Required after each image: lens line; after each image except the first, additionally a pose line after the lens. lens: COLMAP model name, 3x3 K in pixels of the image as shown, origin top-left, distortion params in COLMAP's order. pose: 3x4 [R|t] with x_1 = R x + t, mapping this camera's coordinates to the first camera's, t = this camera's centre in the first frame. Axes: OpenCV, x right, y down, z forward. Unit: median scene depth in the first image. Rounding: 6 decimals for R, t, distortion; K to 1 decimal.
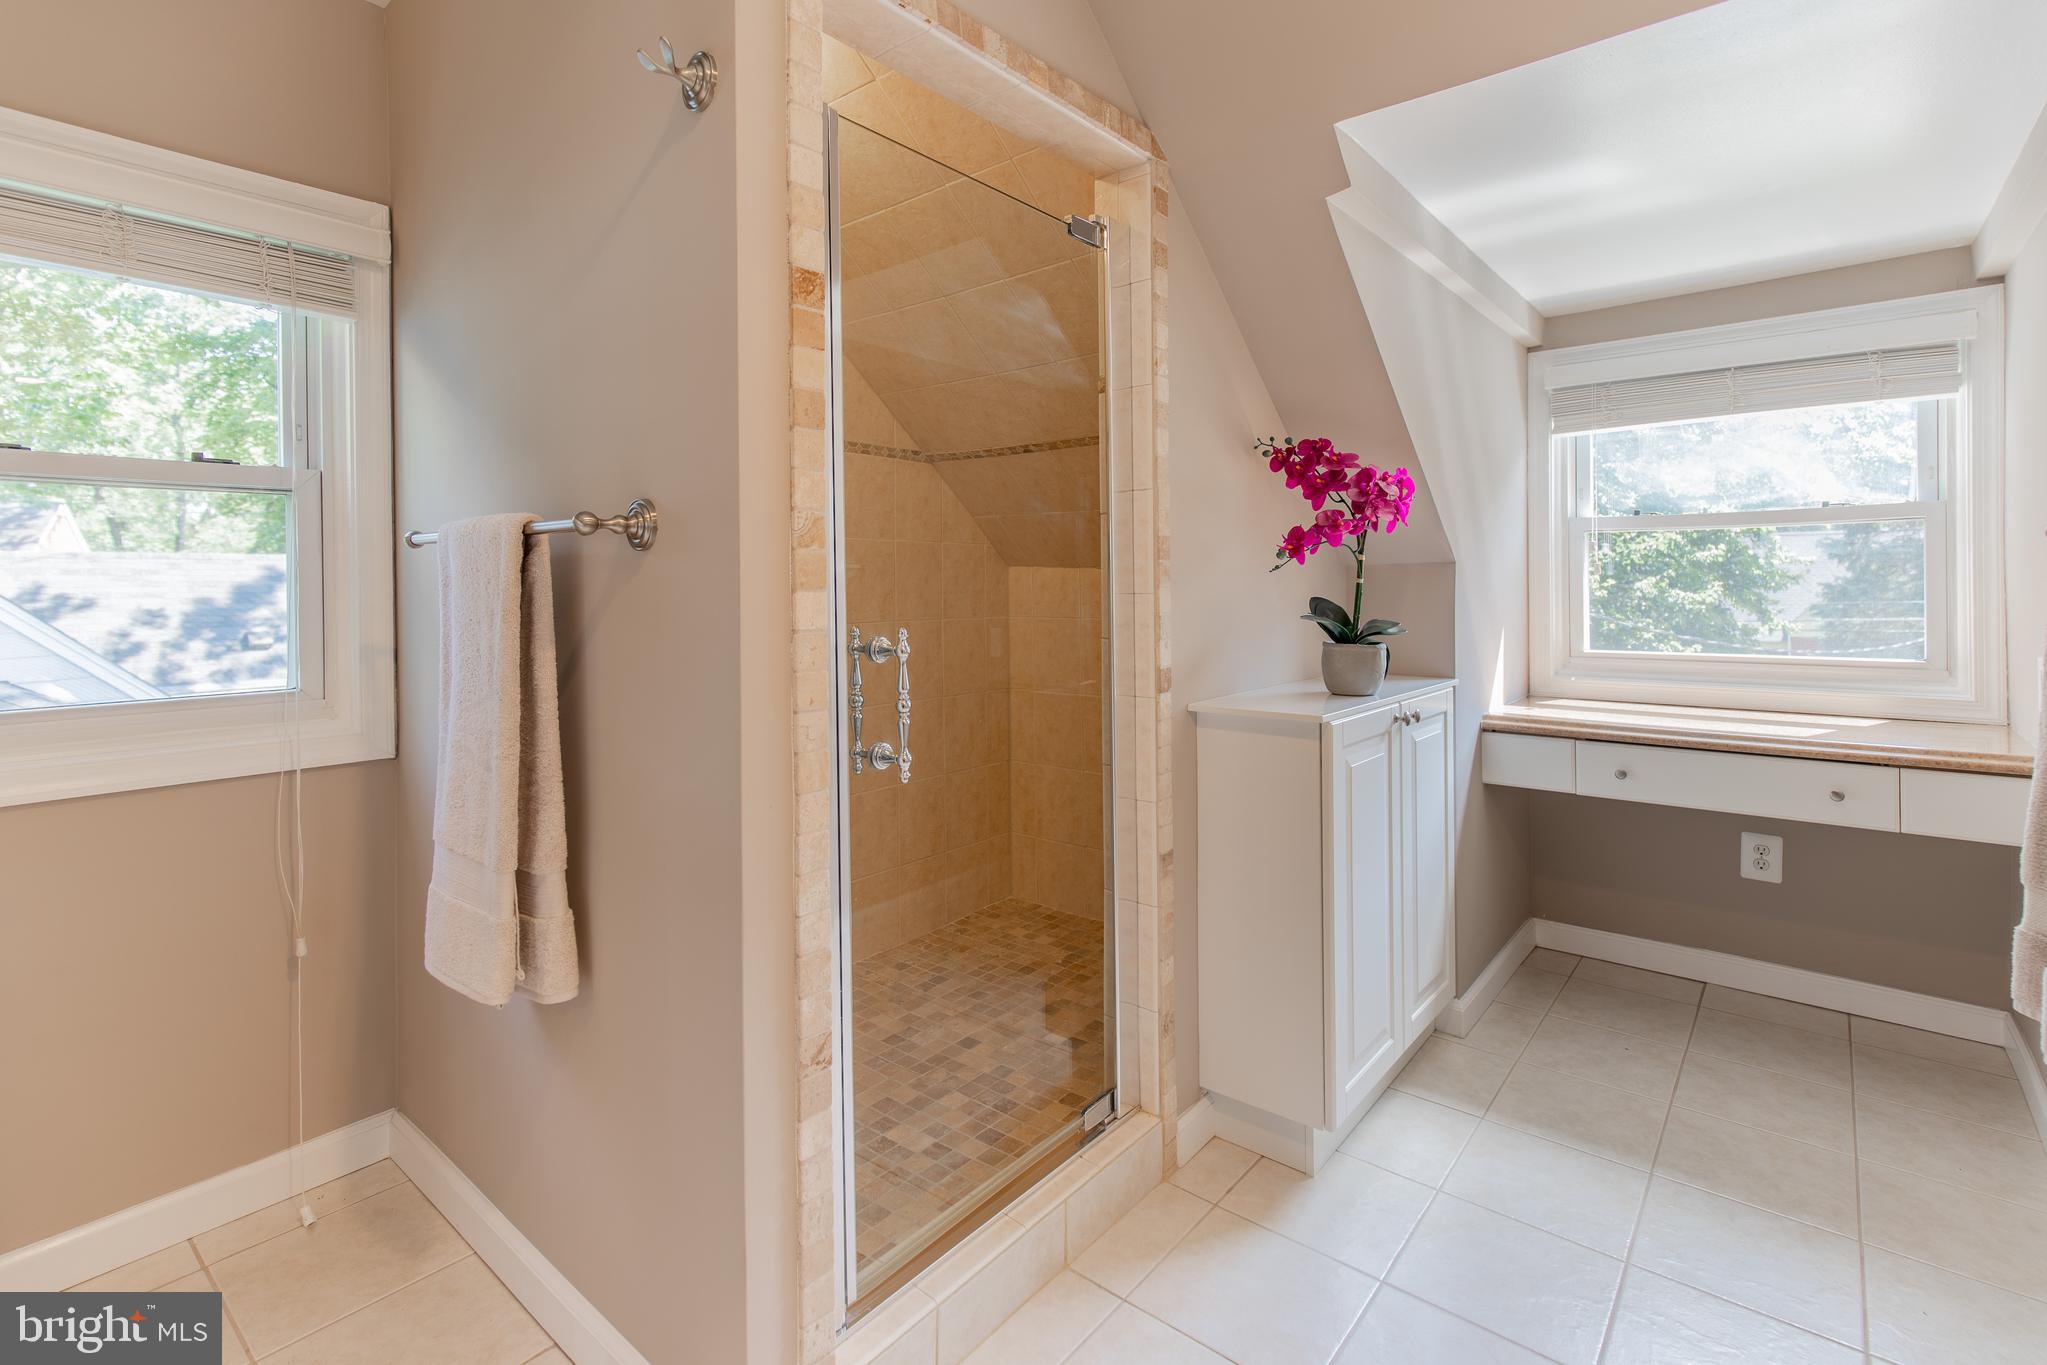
lens RADIAL K [[960.7, 0, 1034.3], [0, 960.7, 586.6], [0, 0, 1]] dist [0.014221, 0.000500]
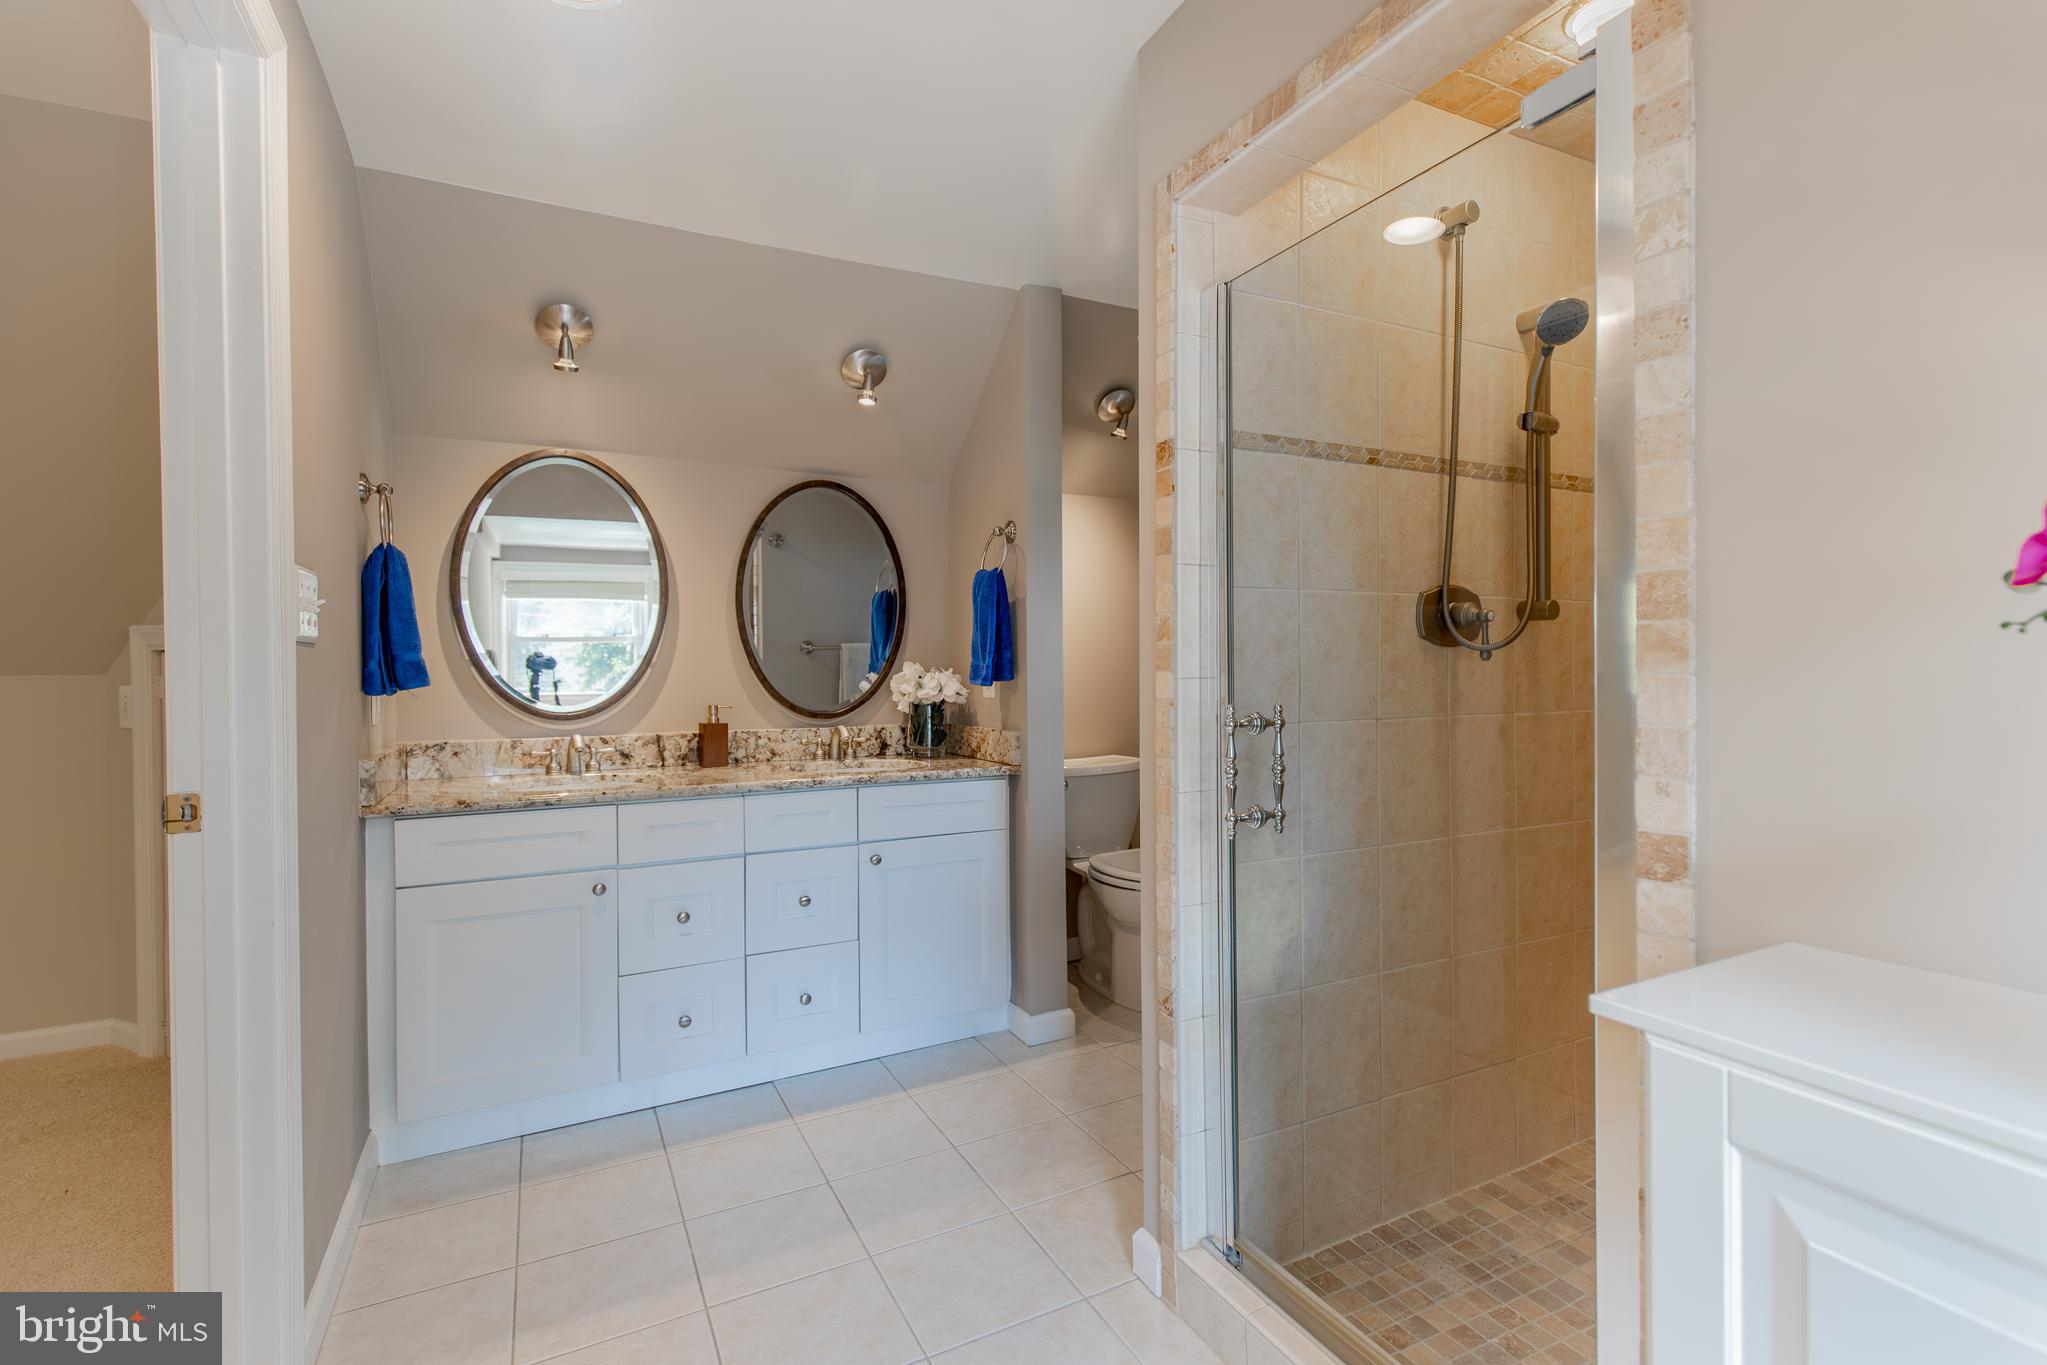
lens RADIAL K [[932.9, 0, 1031.2], [0, 932.9, 675.2], [0, 0, 1]] dist [0.007091, -0.000610]
pose [[-0.387965, 0.020714, -0.921441, 0.721701], [0.010054, 0.999783, 0.018242, -0.010886], [0.921619, -0.002187, -0.388090, 0.890246]]
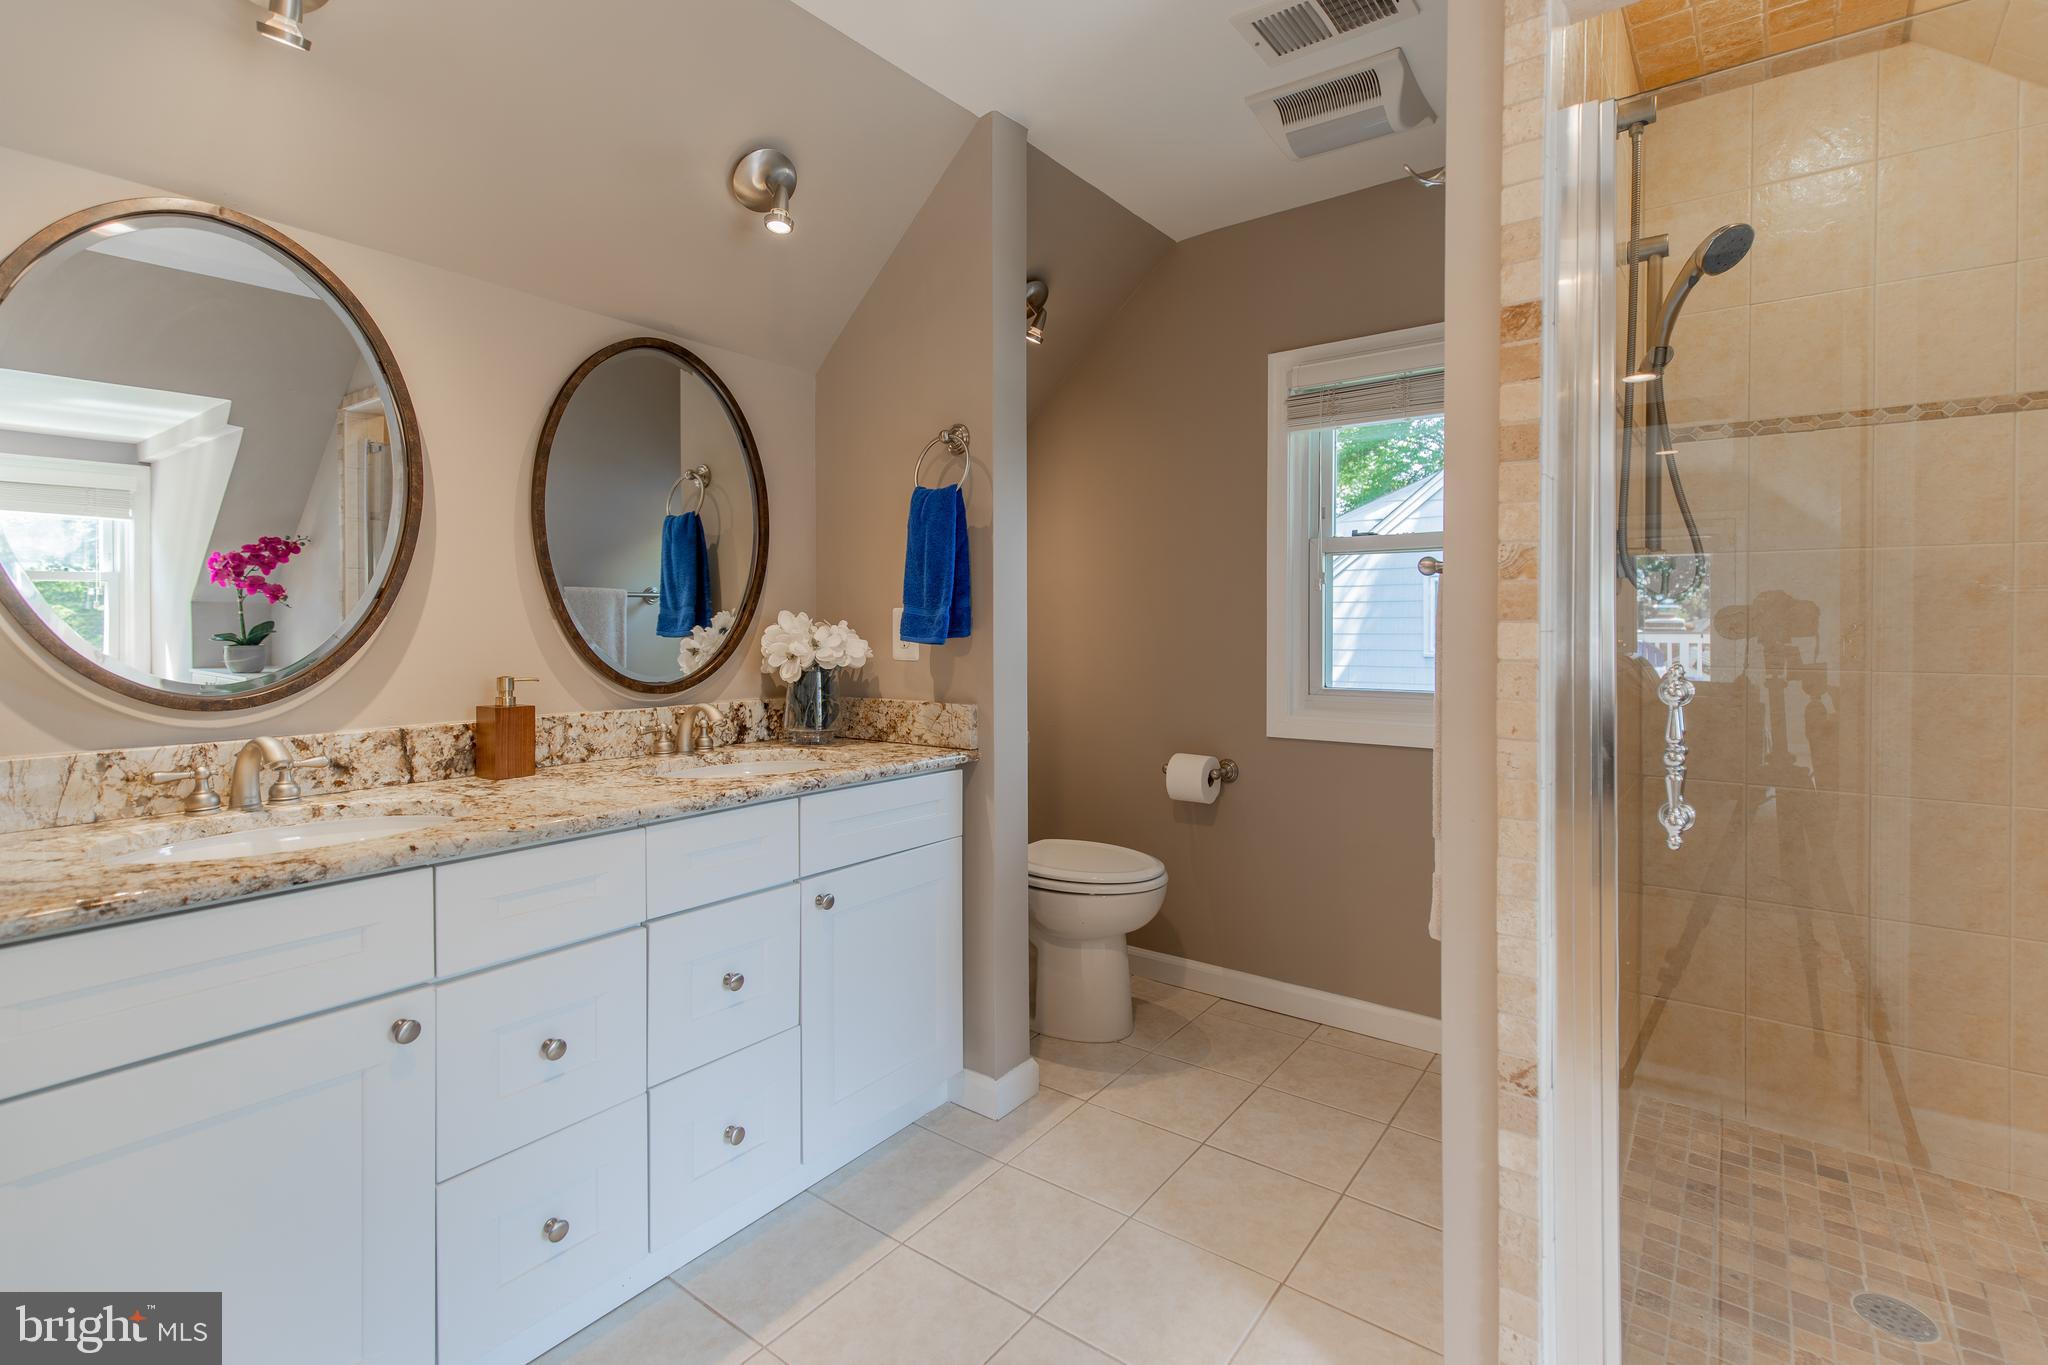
lens RADIAL K [[945.6, 0, 1041.8], [0, 945.6, 634.4], [0, 0, 1]] dist [0.006532, -0.001294]
pose [[0.050673, 0.021210, -0.998490, 0.488661], [-0.000106, 0.999775, 0.021232, -0.002095], [0.998715, -0.000970, 0.050664, 0.295199]]
